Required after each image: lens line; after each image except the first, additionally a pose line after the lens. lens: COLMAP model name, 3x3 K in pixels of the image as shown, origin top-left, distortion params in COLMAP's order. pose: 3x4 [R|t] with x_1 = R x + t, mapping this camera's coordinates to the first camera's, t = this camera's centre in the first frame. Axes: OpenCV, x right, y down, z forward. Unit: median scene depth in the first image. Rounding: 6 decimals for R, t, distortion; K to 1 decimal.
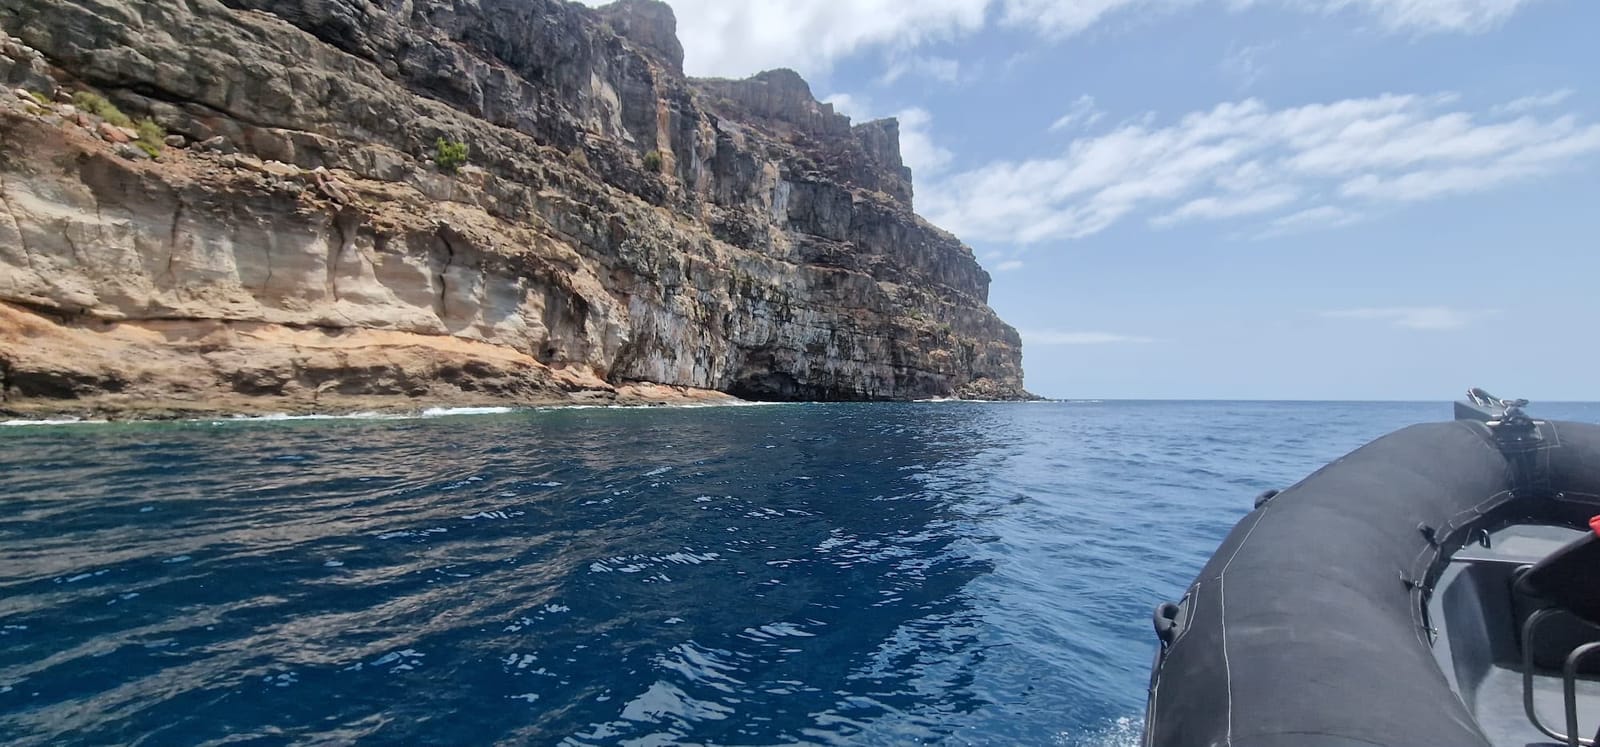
lens RADIAL K [[681.6, 0, 800.0], [0, 681.6, 373.5], [0, 0, 1]] dist [0.001793, 0.000303]
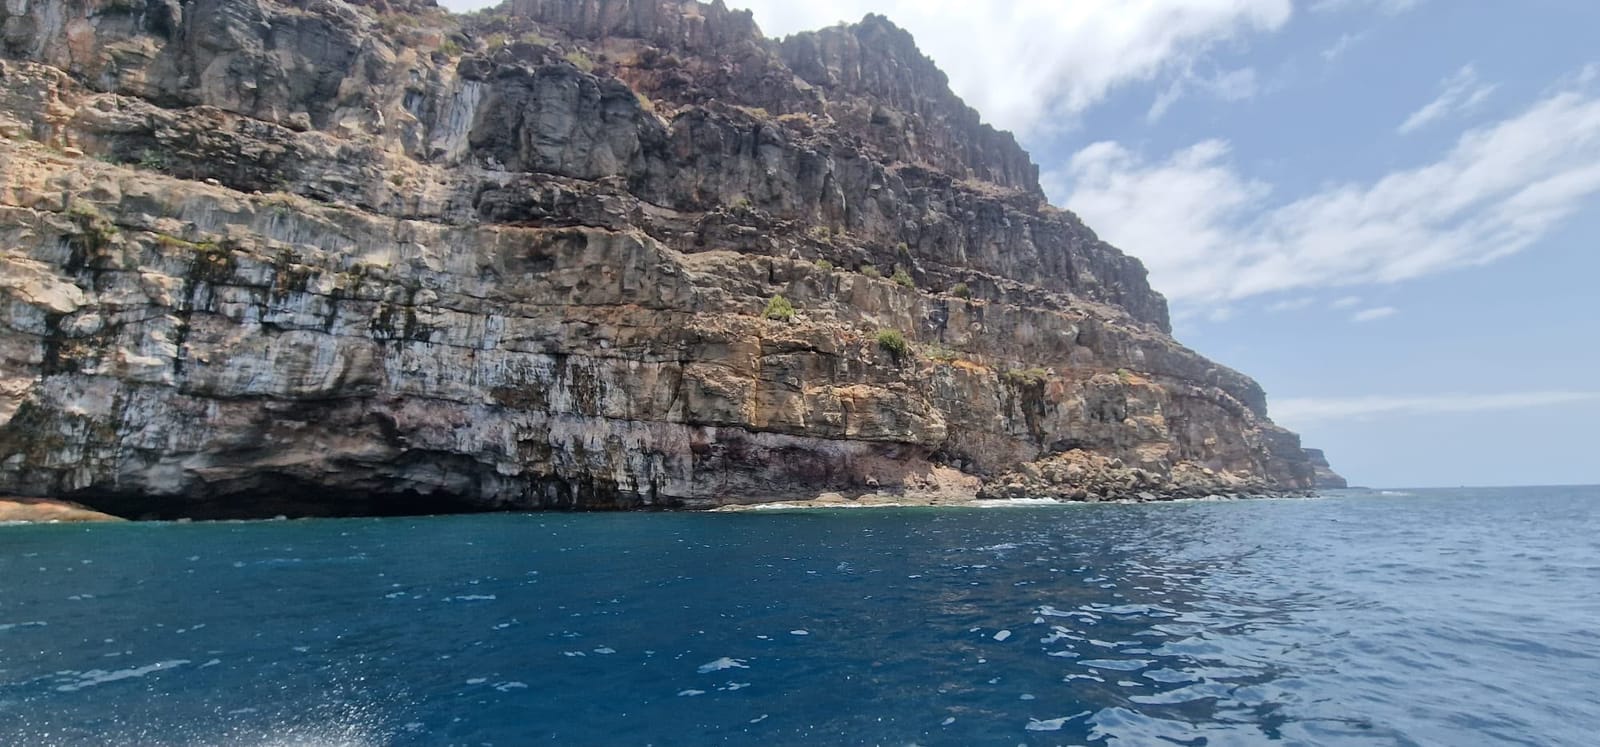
lens RADIAL K [[681.6, 0, 800.0], [0, 681.6, 373.5], [0, 0, 1]] dist [0.001793, 0.000303]
pose [[0.905403, -0.096521, -0.413435, 0.385635], [0.035231, 0.987536, -0.153397, 0.025984], [0.423088, 0.124320, 0.897519, 0.643742]]
